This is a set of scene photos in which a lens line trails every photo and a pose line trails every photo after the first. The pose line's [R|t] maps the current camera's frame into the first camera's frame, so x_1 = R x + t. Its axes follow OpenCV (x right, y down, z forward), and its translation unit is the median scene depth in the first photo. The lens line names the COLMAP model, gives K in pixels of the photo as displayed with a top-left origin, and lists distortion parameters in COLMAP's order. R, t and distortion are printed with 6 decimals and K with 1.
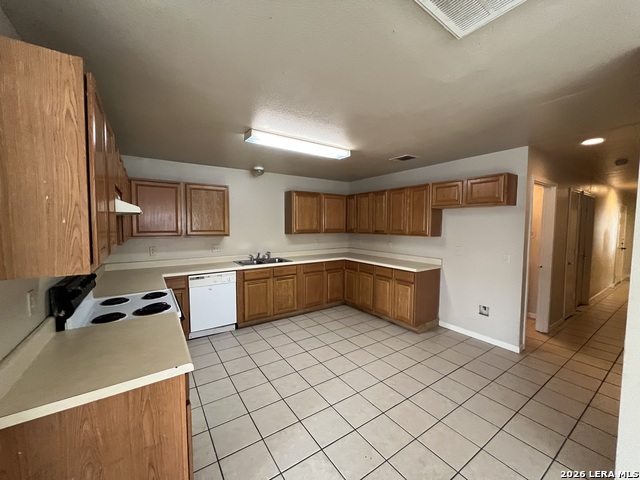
lens RADIAL K [[257.5, 0, 317.7], [0, 257.5, 240.3], [0, 0, 1]] dist [-0.000939, 0.000192]
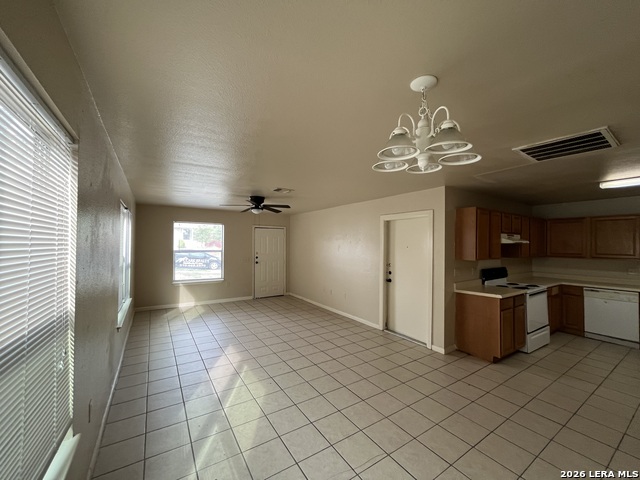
lens RADIAL K [[257.5, 0, 319.2], [0, 257.5, 242.7], [0, 0, 1]] dist [-0.000939, 0.000192]
pose [[-0.006841, -0.005461, -0.999962, 0.771488], [-0.072974, 0.997322, -0.004948, 0.012979], [0.997310, 0.072938, -0.007221, -0.343682]]
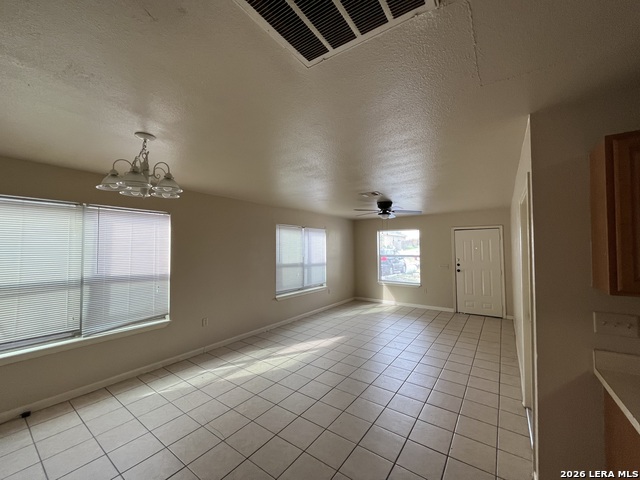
lens RADIAL K [[257.5, 0, 319.2], [0, 257.5, 240.6], [0, 0, 1]] dist [-0.000939, 0.000192]
pose [[-0.934793, -0.007536, -0.355113, 0.243190], [-0.019830, 0.999323, 0.030993, -0.040879], [0.354639, 0.036014, -0.934309, 0.435361]]
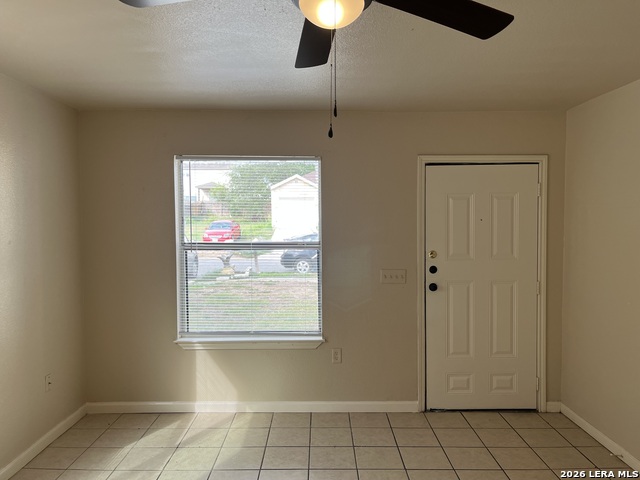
lens RADIAL K [[487.7, 0, 320.2], [0, 487.7, 240.7], [0, 0, 1]] dist [0.013320, 0.004095]
pose [[-0.551722, 0.041269, -0.833007, -0.198971], [-0.050345, 0.995306, 0.082654, 0.014451], [0.832508, 0.087540, -0.547054, -0.458357]]
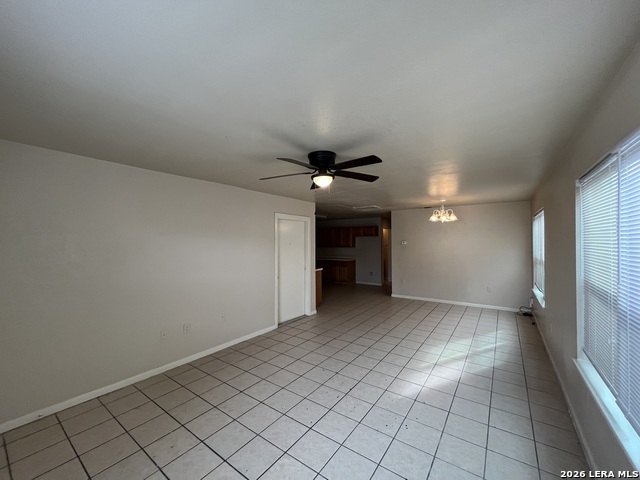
lens RADIAL K [[257.5, 0, 322.7], [0, 257.5, 236.0], [0, 0, 1]] dist [-0.000939, 0.000192]
pose [[0.931054, 0.003597, 0.364865, -0.796451], [0.028356, 0.996214, -0.082180, 0.076116], [-0.363779, 0.086860, 0.927427, -1.328146]]
